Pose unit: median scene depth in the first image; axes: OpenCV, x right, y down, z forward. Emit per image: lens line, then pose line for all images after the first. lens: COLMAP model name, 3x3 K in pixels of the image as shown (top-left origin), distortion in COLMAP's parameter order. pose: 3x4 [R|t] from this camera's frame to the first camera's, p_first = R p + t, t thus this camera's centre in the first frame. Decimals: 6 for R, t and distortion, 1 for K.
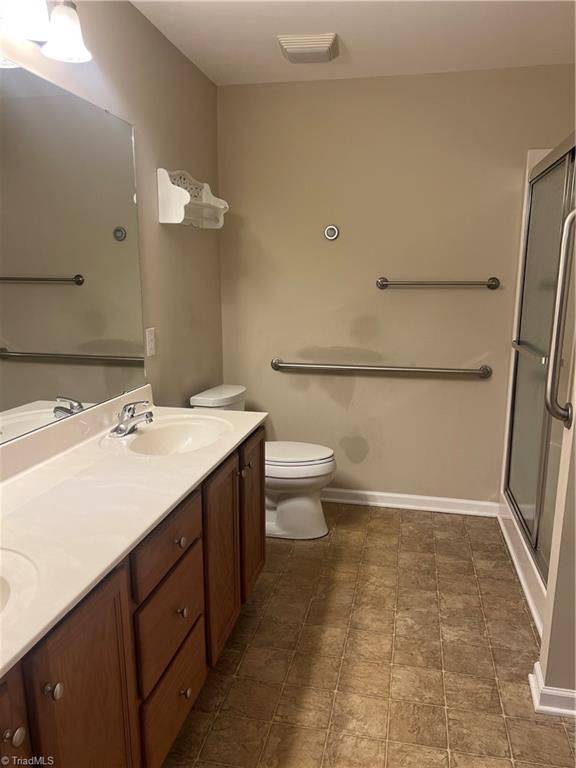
lens RADIAL K [[577.5, 0, 288.0], [0, 577.5, 384.0], [0, 0, 1]] dist [0.047297, -0.056548]
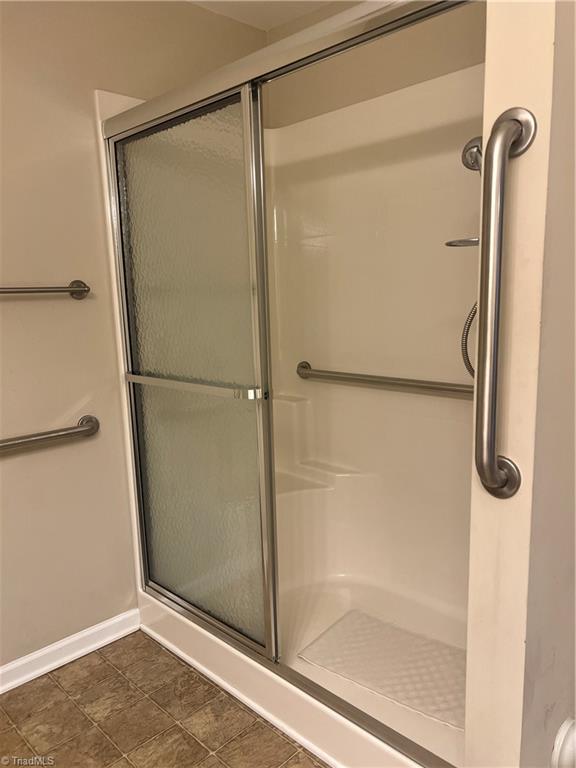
lens RADIAL K [[577.5, 0, 288.0], [0, 577.5, 384.0], [0, 0, 1]] dist [0.047297, -0.056548]
pose [[0.536495, -0.159152, 0.828760, -0.073075], [0.186404, 0.980148, 0.067556, -0.070155], [-0.823059, 0.118241, 0.555512, 0.460019]]
